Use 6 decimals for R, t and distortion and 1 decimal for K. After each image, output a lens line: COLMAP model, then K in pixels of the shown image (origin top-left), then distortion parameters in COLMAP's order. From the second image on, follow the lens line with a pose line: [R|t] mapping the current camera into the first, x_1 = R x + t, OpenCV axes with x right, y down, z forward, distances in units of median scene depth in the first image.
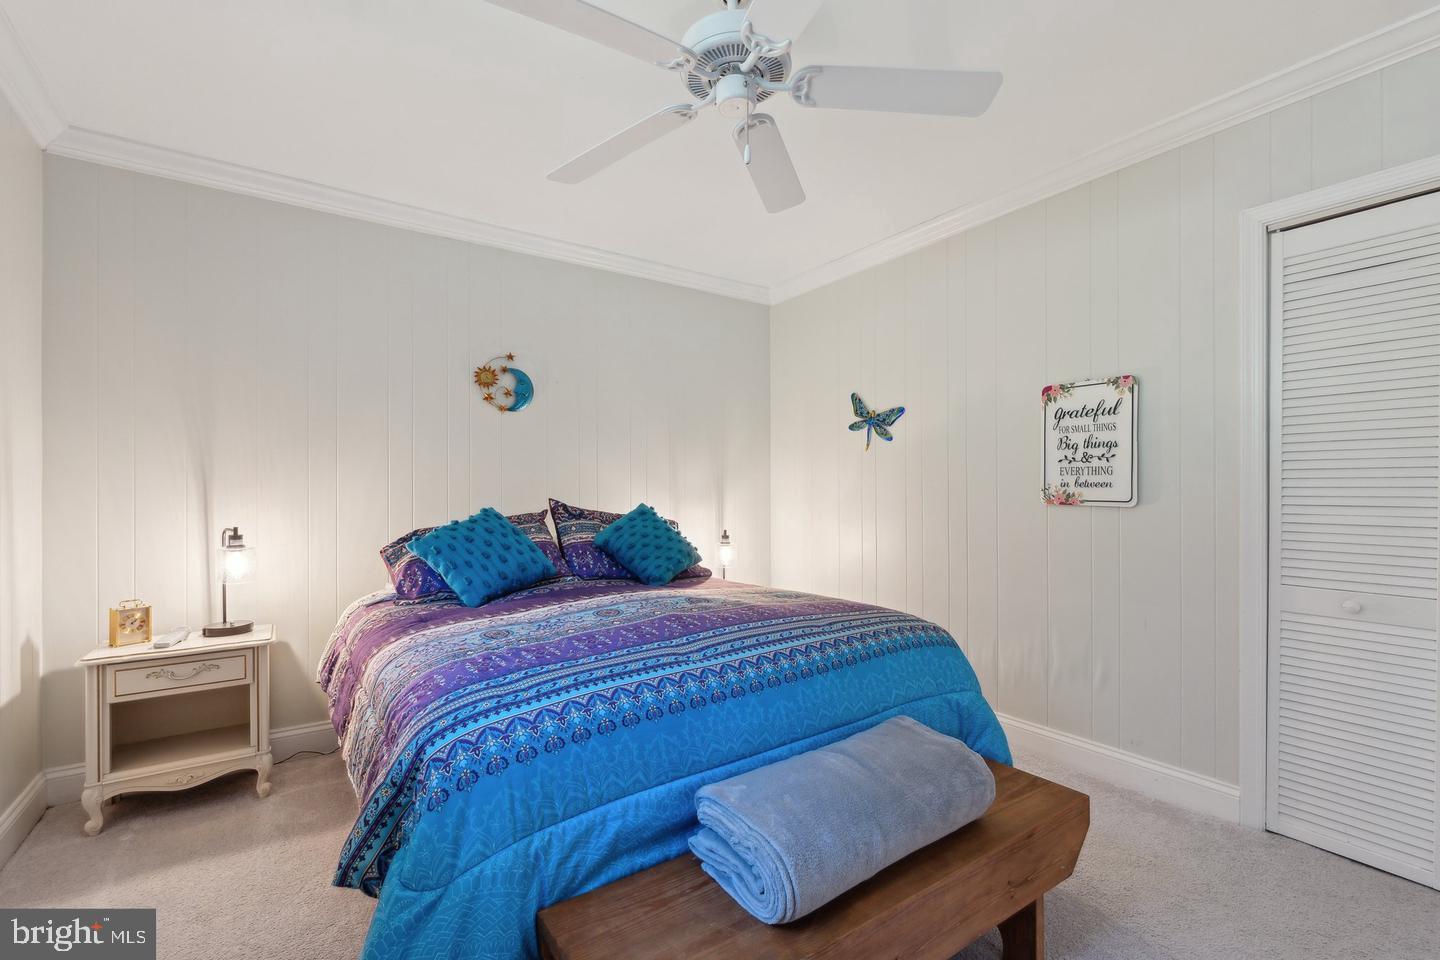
lens RADIAL K [[644.2, 0, 729.4], [0, 644.2, 486.2], [0, 0, 1]] dist [0.000992, 0.000341]
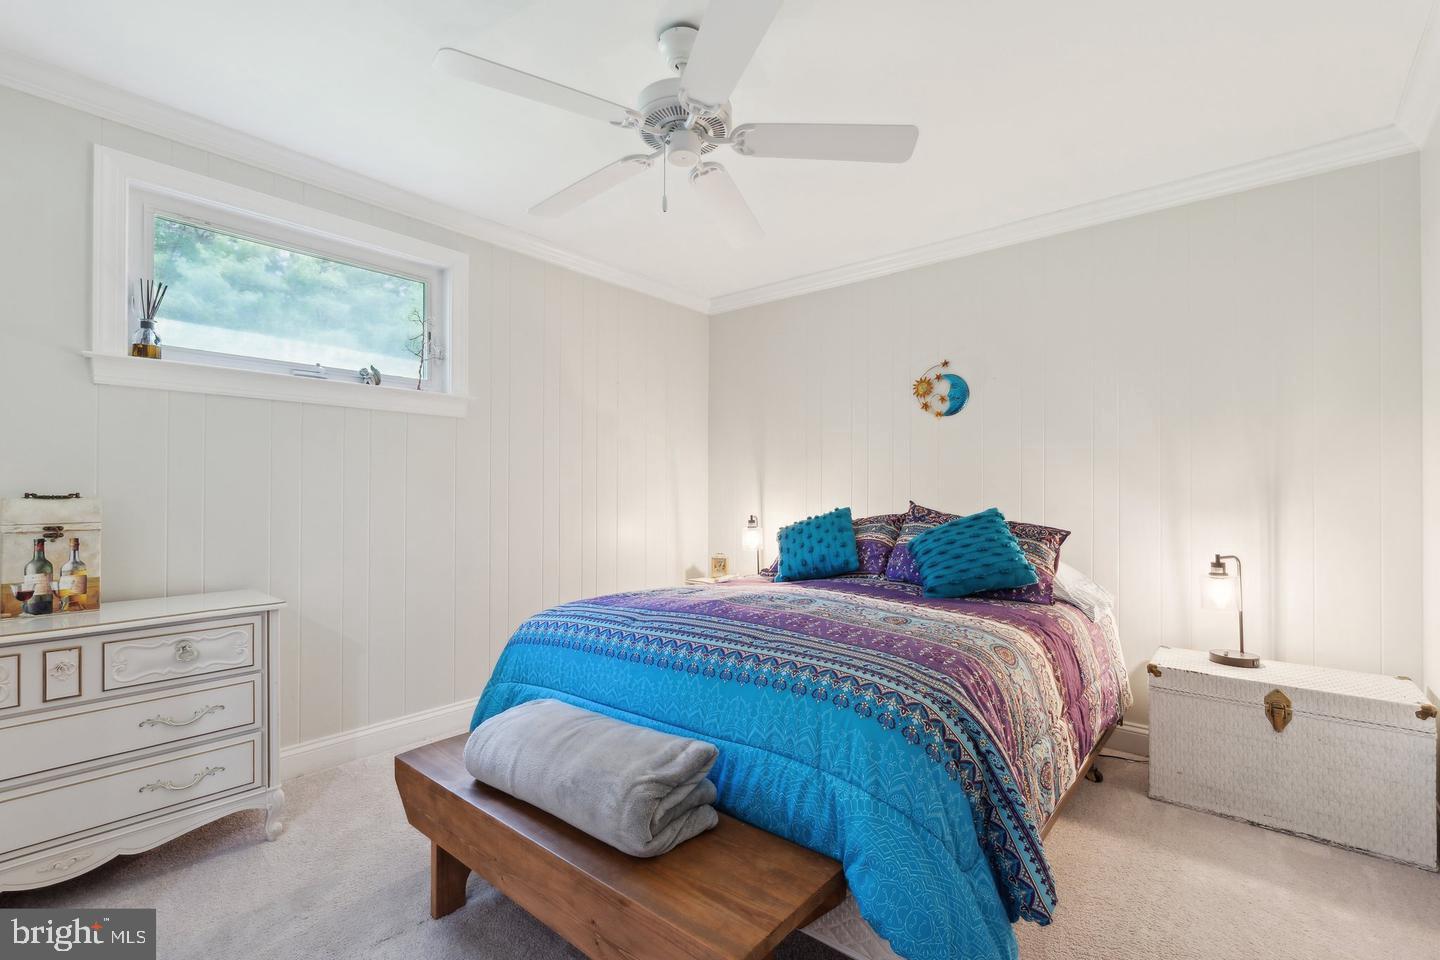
lens RADIAL K [[644.2, 0, 728.7], [0, 644.2, 487.9], [0, 0, 1]] dist [0.000992, 0.000341]
pose [[0.262504, -0.005364, -0.964916, 0.579942], [0.010346, 0.999943, -0.002744, -0.000885], [0.964875, -0.009263, 0.262545, 0.395270]]
